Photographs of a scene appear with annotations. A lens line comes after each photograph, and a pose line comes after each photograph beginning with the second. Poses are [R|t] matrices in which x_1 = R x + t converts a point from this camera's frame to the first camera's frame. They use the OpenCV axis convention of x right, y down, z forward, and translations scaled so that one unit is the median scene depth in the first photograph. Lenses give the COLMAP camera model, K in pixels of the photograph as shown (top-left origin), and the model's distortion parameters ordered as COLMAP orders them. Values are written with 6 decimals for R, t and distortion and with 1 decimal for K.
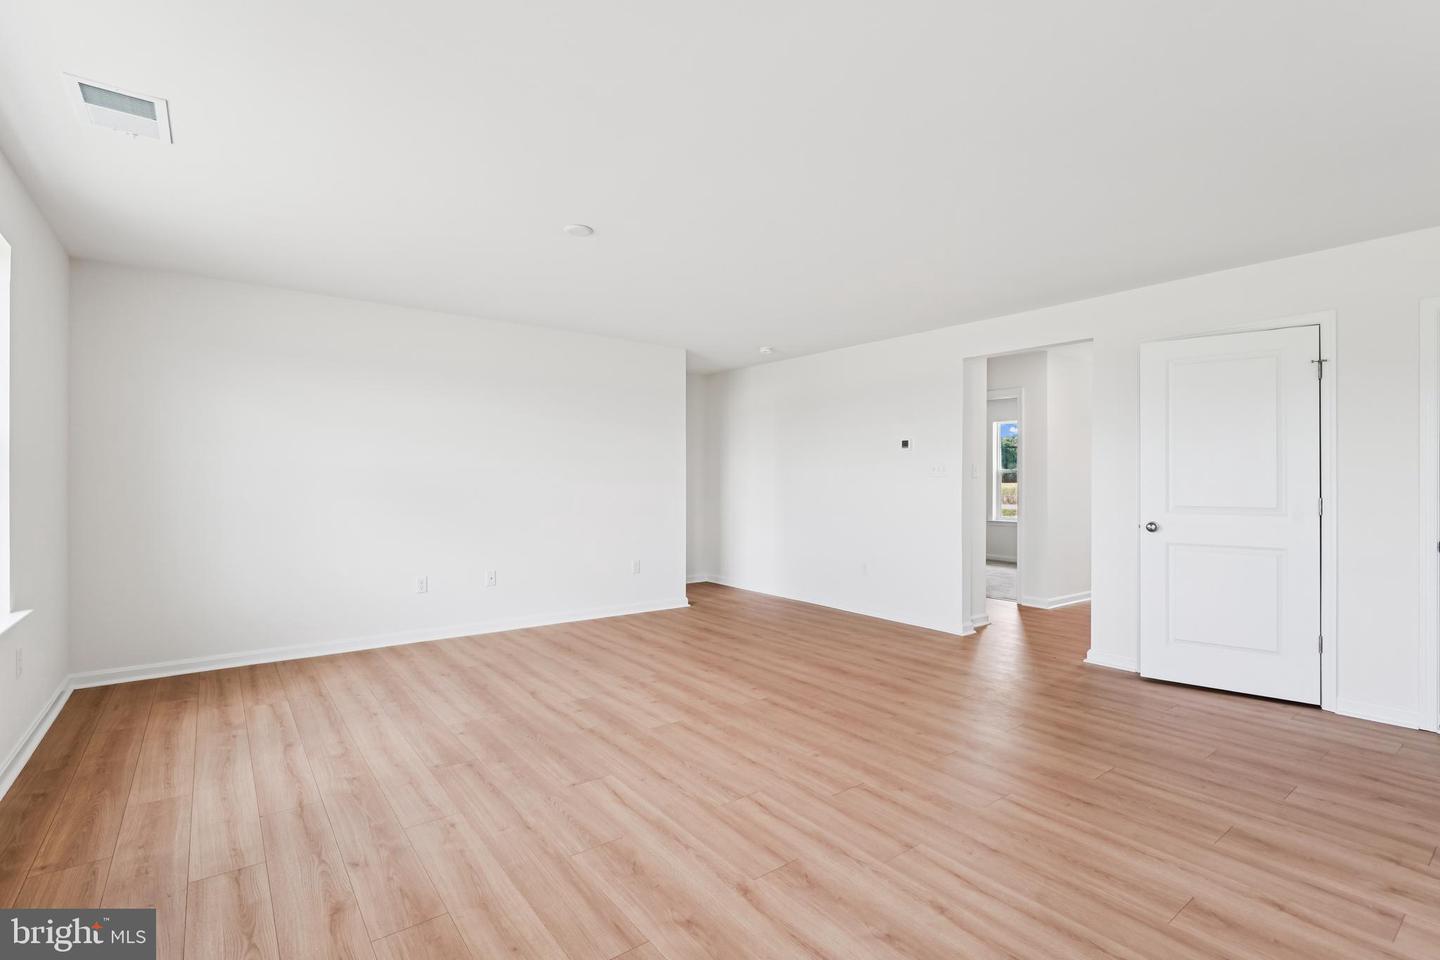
lens RADIAL K [[662.6, 0, 714.4], [0, 662.6, 476.4], [0, 0, 1]] dist [-0.000980, 0.000670]
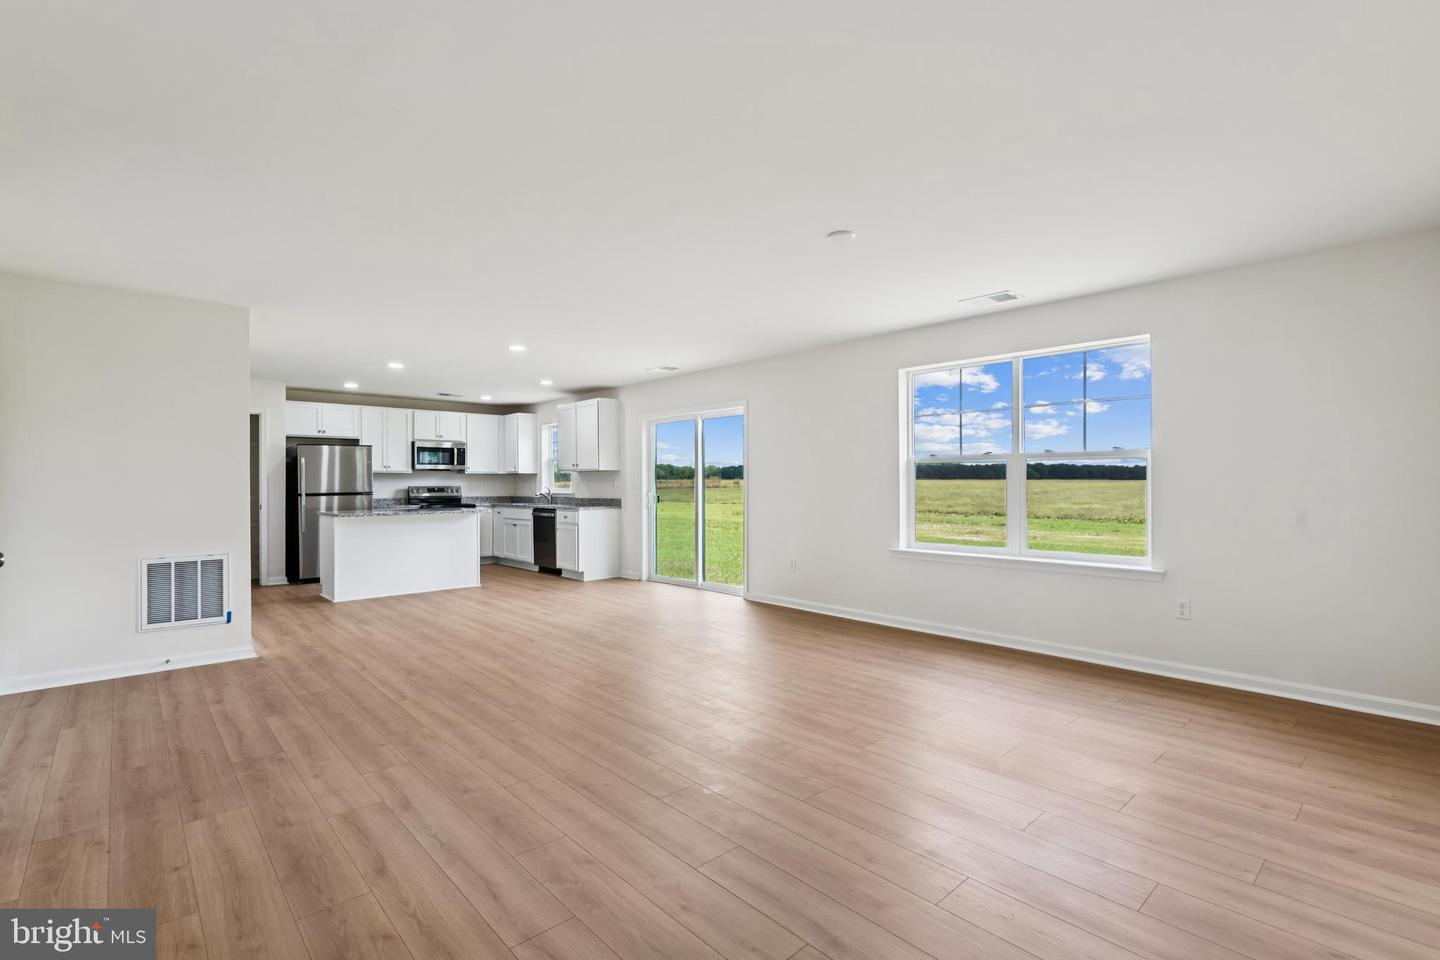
lens RADIAL K [[662.6, 0, 706.9], [0, 662.6, 483.5], [0, 0, 1]] dist [-0.000980, 0.000670]
pose [[-0.997196, 0.000288, -0.074831, 0.076178], [0.000827, 0.999974, -0.007180, 0.014396], [0.074827, -0.007222, -0.997170, 2.050069]]
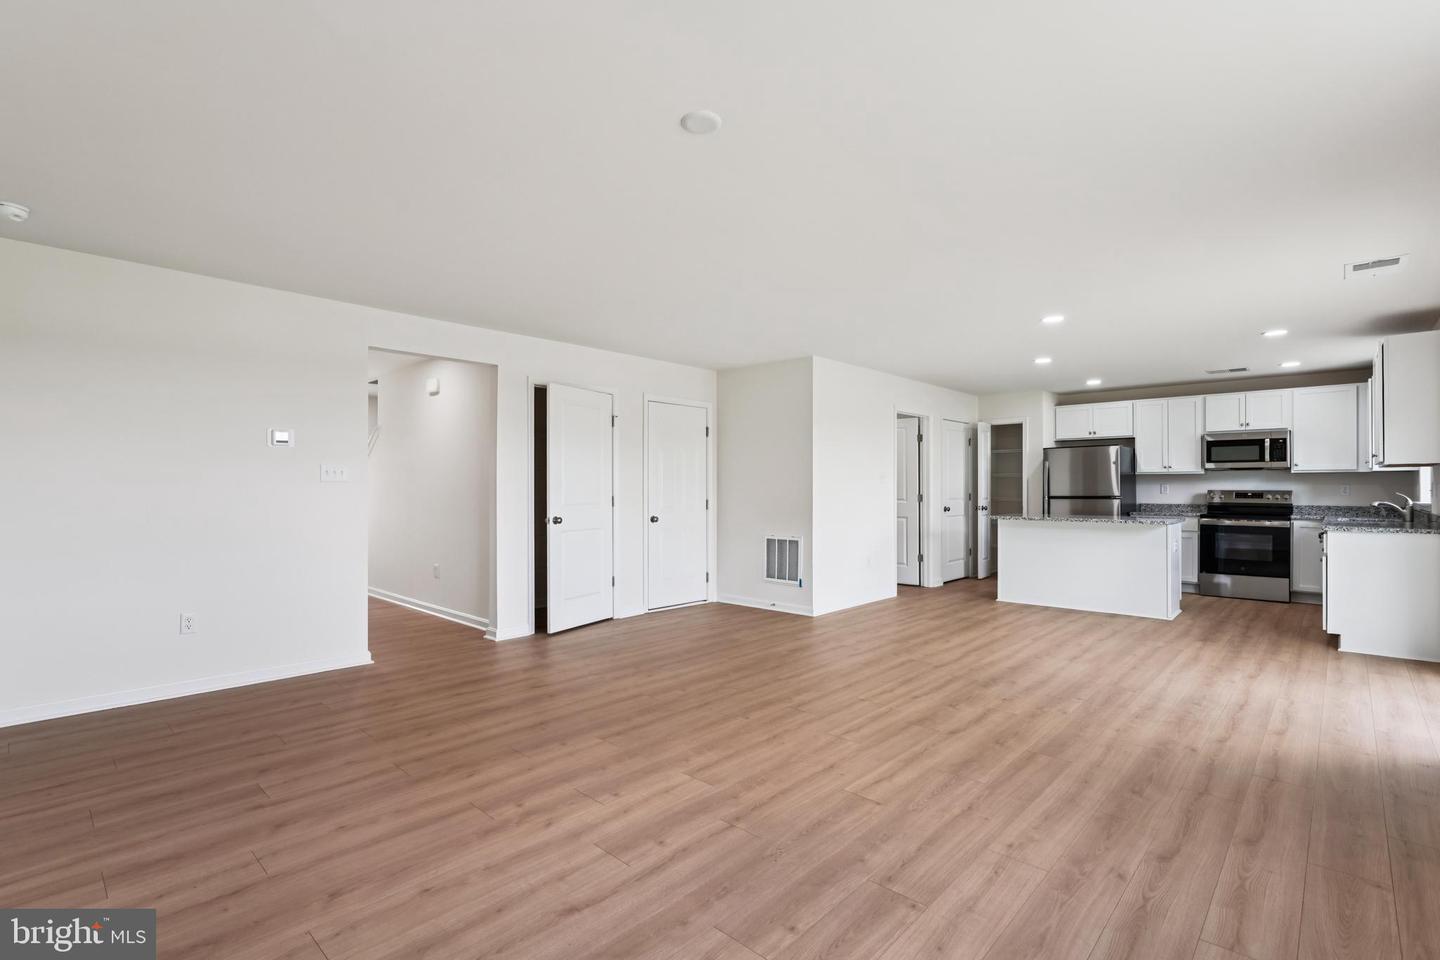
lens RADIAL K [[662.6, 0, 713.2], [0, 662.6, 484.0], [0, 0, 1]] dist [-0.000980, 0.000670]
pose [[-0.161262, 0.002065, 0.986909, -0.909920], [-0.008356, 0.999959, -0.003458, 0.005360], [-0.986876, -0.008804, -0.161238, 1.129785]]
